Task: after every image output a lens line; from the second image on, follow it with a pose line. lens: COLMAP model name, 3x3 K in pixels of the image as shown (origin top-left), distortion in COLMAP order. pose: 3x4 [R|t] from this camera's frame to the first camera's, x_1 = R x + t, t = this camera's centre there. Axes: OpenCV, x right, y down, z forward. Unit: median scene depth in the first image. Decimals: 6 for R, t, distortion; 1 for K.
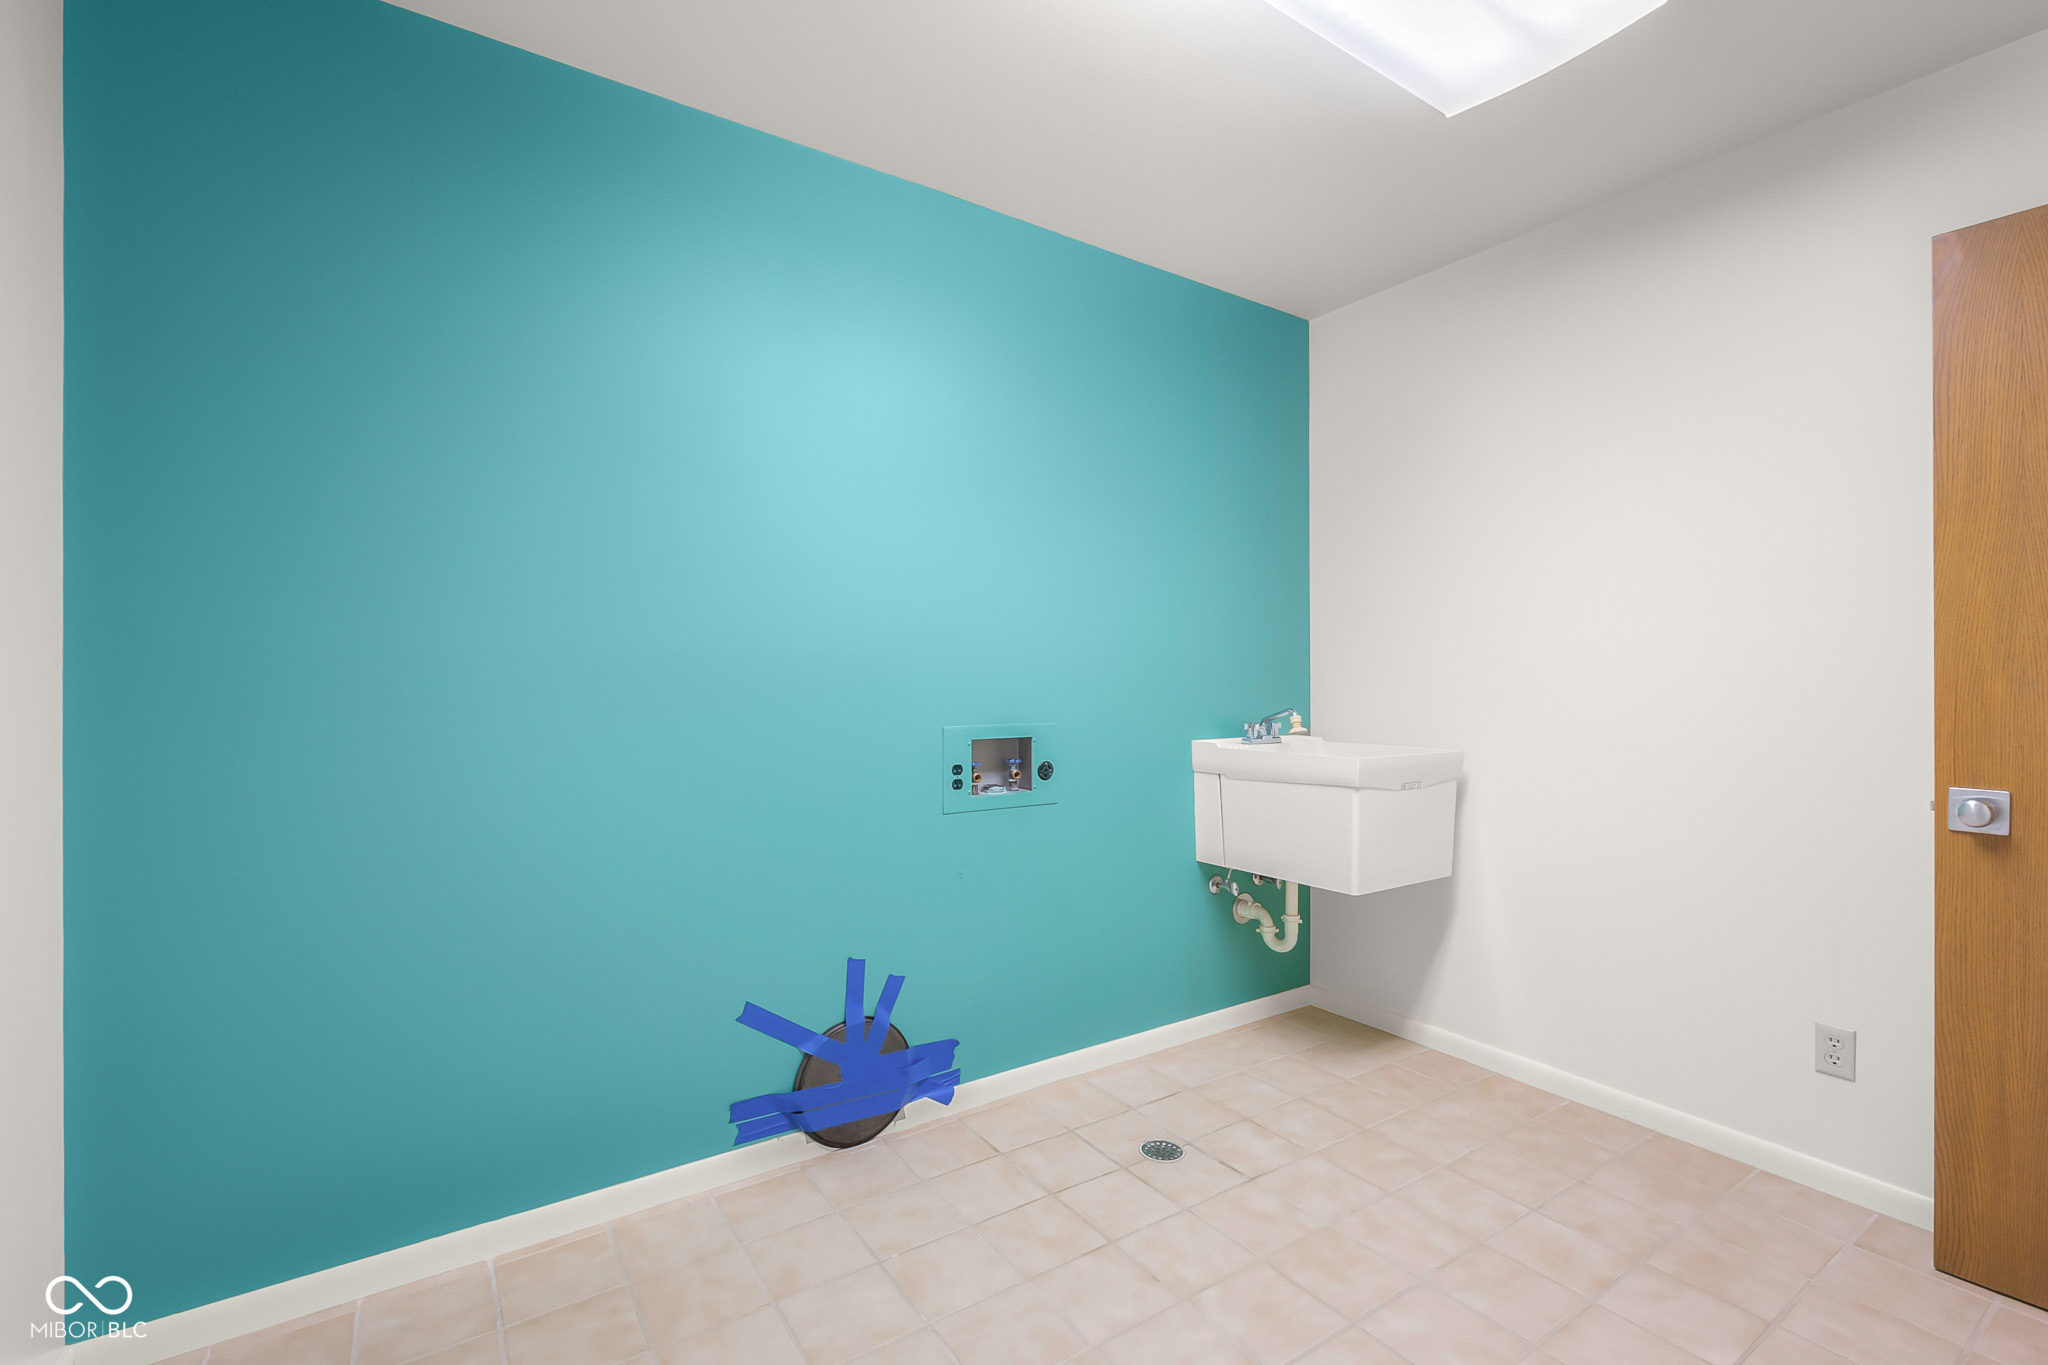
lens RADIAL K [[909.2, 0, 1029.2], [0, 909.2, 686.7], [0, 0, 1]] dist [-0.001560, 0.000379]
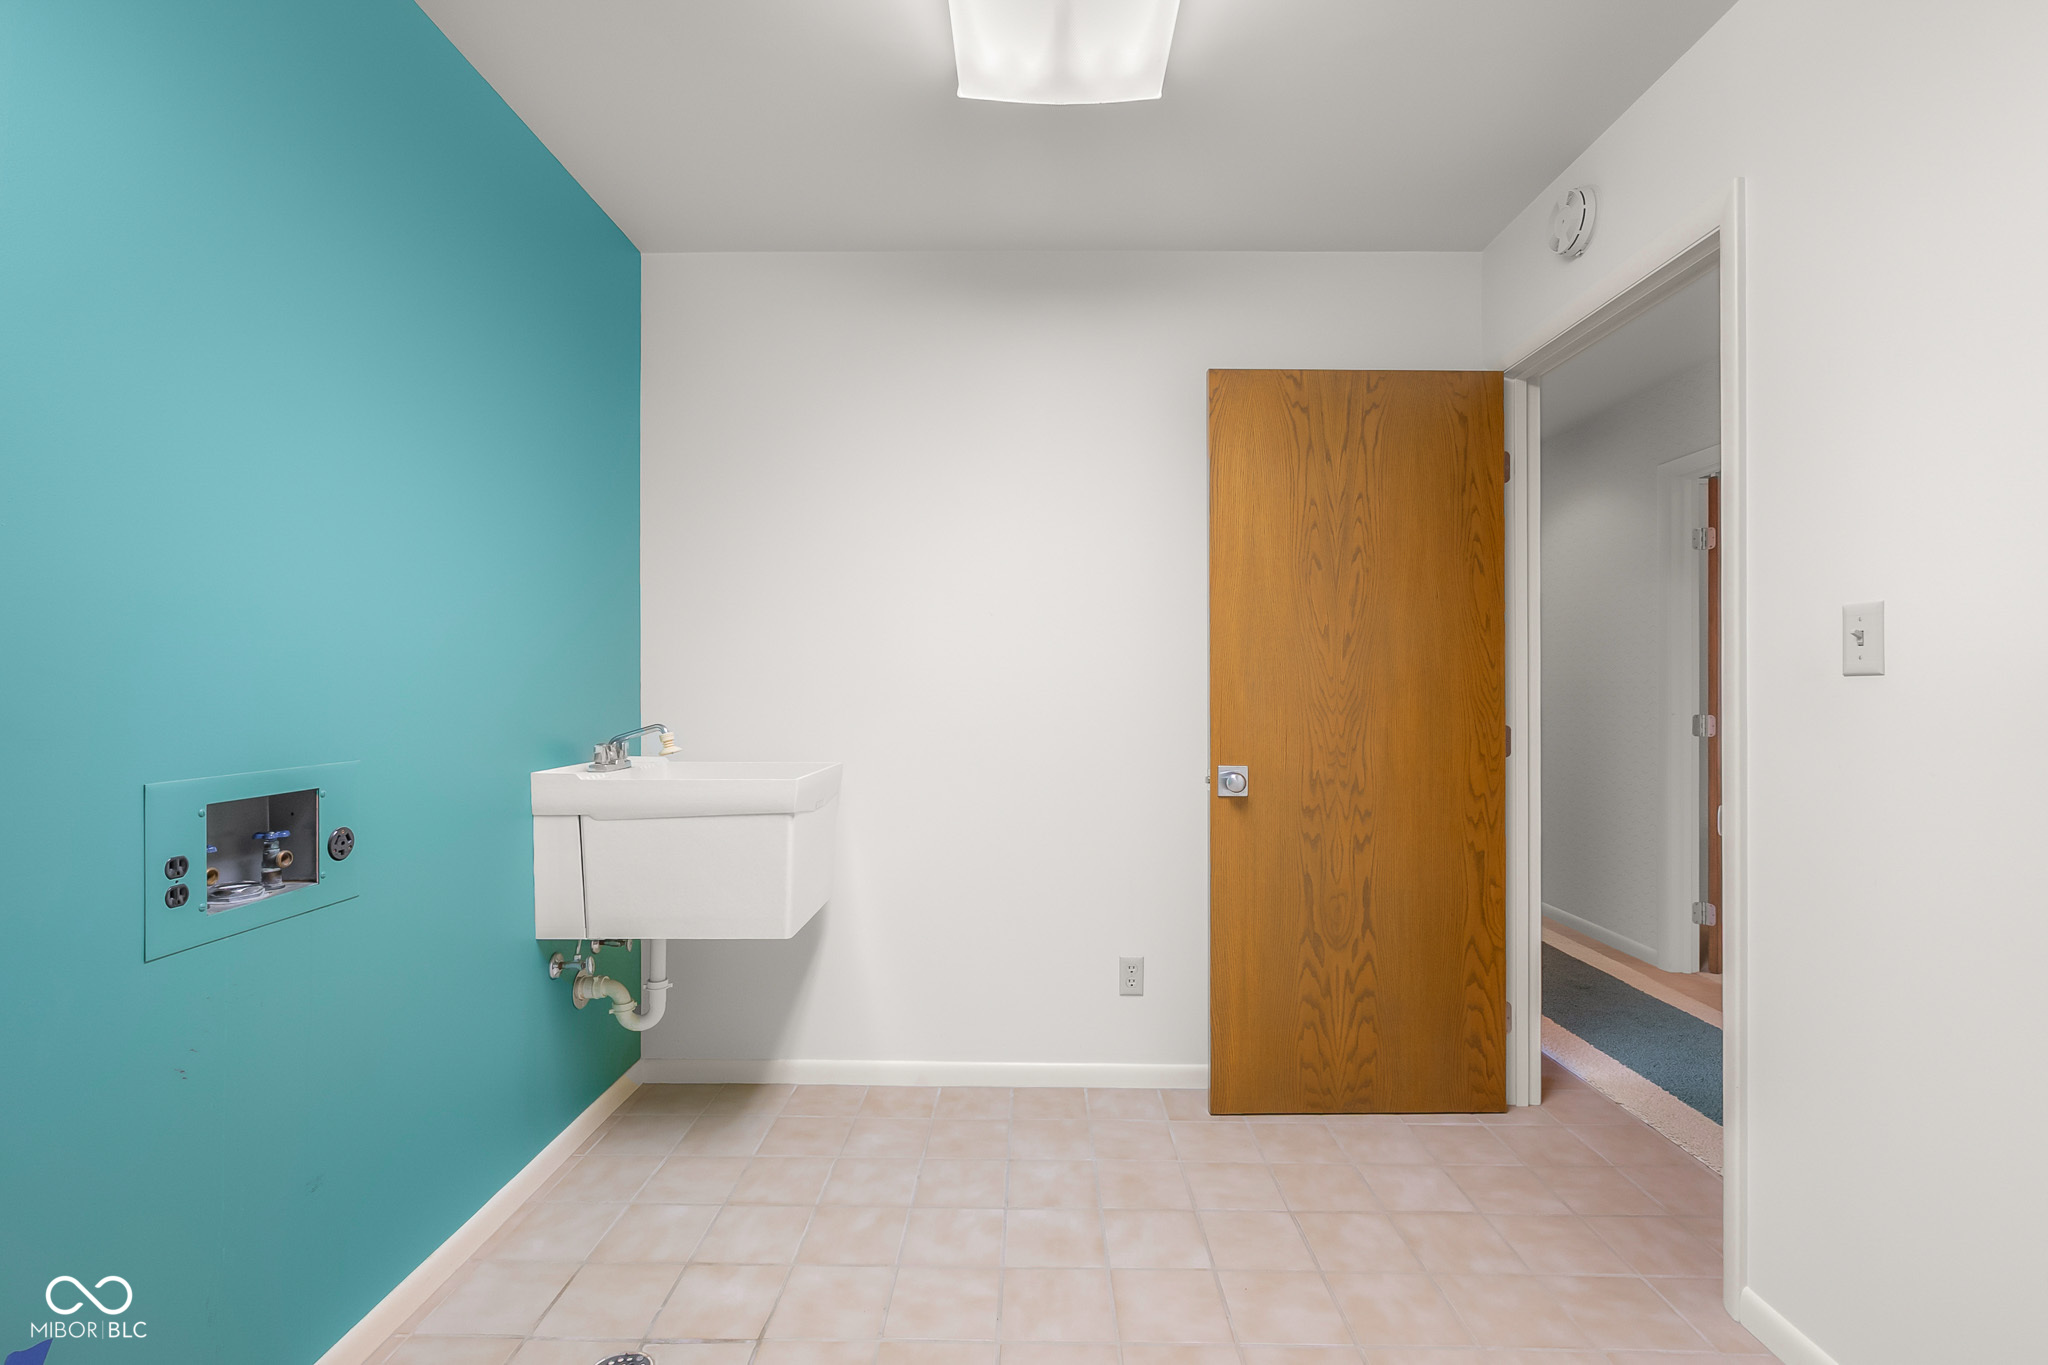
lens RADIAL K [[909.2, 0, 1029.2], [0, 909.2, 686.7], [0, 0, 1]] dist [-0.001560, 0.000379]
pose [[0.571978, 0.000841, 0.820269, -0.210714], [0.004813, 0.999979, -0.004381, -0.004174], [-0.820255, 0.006454, 0.571961, 0.307197]]
